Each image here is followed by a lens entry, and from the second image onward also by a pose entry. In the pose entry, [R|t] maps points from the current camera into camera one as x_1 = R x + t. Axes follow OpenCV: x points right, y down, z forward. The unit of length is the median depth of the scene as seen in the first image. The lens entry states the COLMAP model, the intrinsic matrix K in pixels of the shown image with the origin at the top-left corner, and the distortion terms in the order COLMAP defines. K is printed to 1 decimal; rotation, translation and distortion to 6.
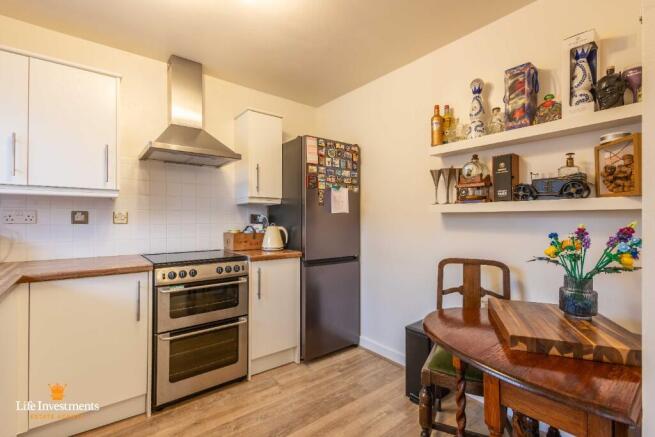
lens RADIAL K [[298.1, 0, 327.5], [0, 298.1, 218.5], [0, 0, 1]] dist [0.003567, 0.000119]
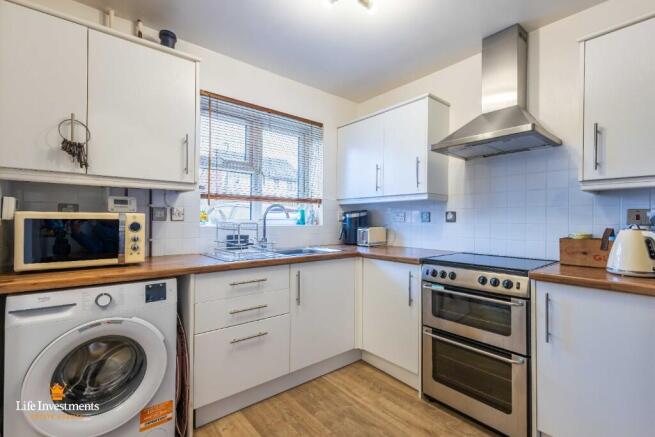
lens RADIAL K [[298.1, 0, 327.5], [0, 298.1, 218.5], [0, 0, 1]] dist [0.003567, 0.000119]
pose [[0.015603, -0.005700, -0.999862, 0.368450], [-0.000744, 0.999983, -0.005712, 0.009421], [0.999878, 0.000833, 0.015598, 0.479748]]
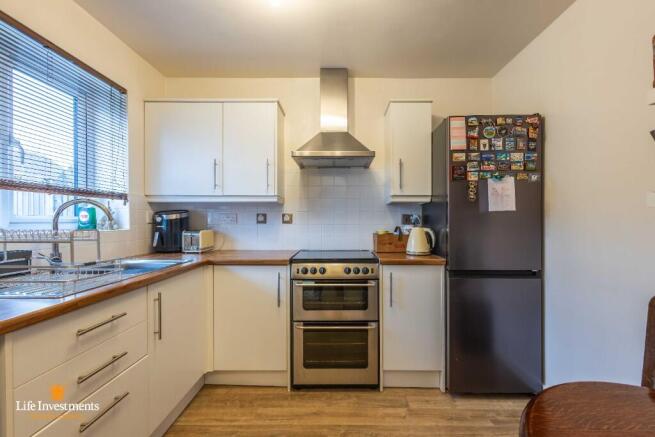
lens RADIAL K [[305.7, 0, 337.4], [0, 305.7, 222.2], [0, 0, 1]] dist [0.008353, 0.000239]
pose [[0.779938, 0.002880, -0.625851, 0.212602], [0.003612, 0.999952, 0.009102, 0.001413], [0.625847, -0.009360, 0.779890, 0.152513]]
